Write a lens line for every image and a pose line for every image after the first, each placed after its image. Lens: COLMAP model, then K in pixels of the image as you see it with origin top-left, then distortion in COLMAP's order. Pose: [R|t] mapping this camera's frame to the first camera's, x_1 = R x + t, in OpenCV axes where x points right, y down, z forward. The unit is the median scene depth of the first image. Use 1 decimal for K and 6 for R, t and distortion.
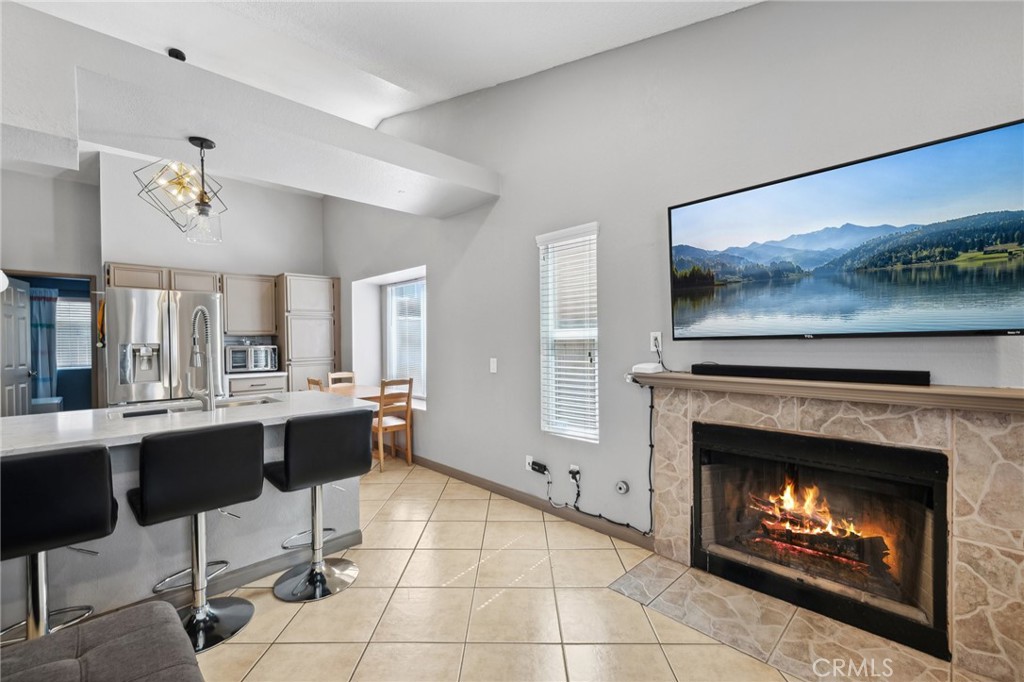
lens RADIAL K [[434.0, 0, 510.7], [0, 434.0, 341.6], [0, 0, 1]] dist [0.000951, -0.001371]
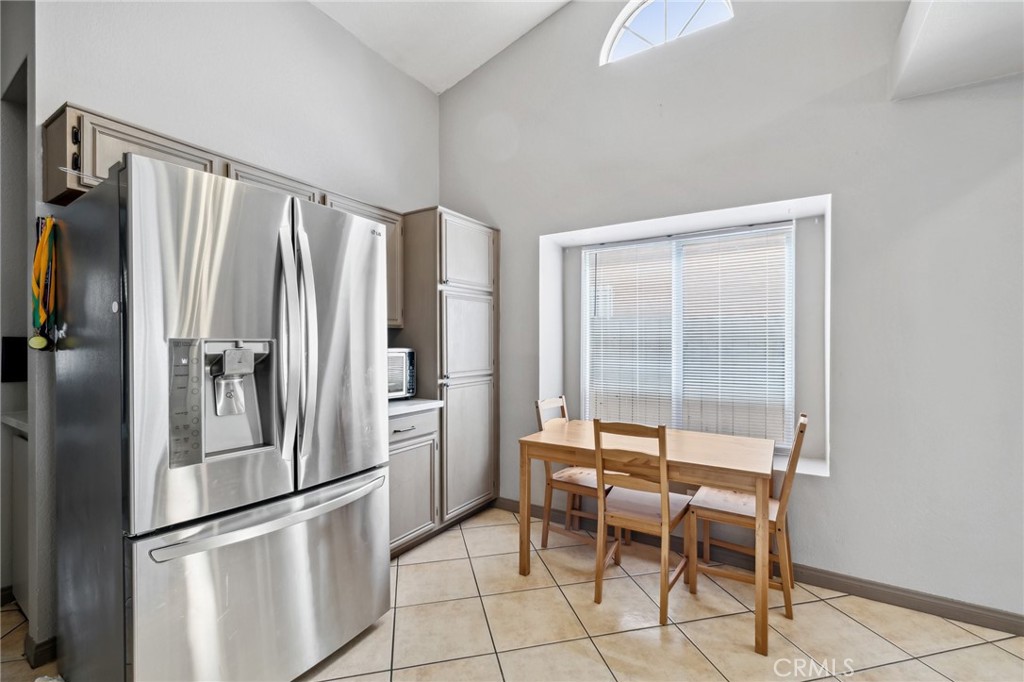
lens RADIAL K [[434.0, 0, 502.5], [0, 434.0, 340.5], [0, 0, 1]] dist [0.000951, -0.001371]
pose [[0.970771, 0.012076, 0.239704, -0.593834], [-0.009607, 0.999888, -0.011467, 0.005614], [-0.239816, 0.008829, 0.970778, 0.508655]]
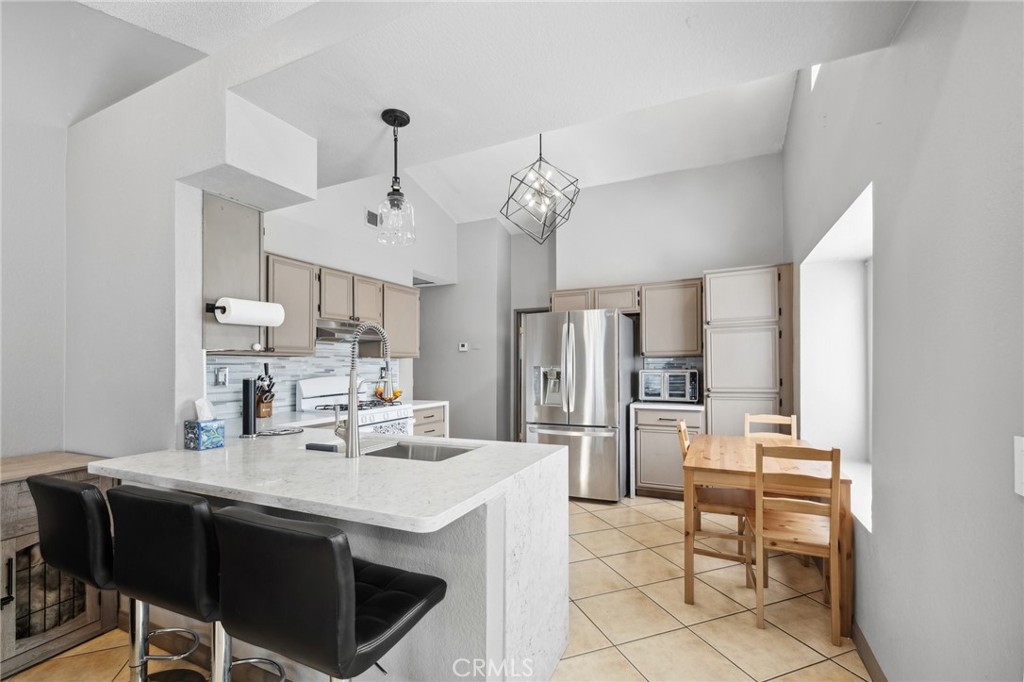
lens RADIAL K [[434.0, 0, 525.9], [0, 434.0, 361.5], [0, 0, 1]] dist [0.000951, -0.001371]
pose [[0.362522, -0.004216, -0.931966, 0.059707], [0.002538, 0.999991, -0.003537, -0.002950], [0.931972, -0.001083, 0.362529, 0.473622]]
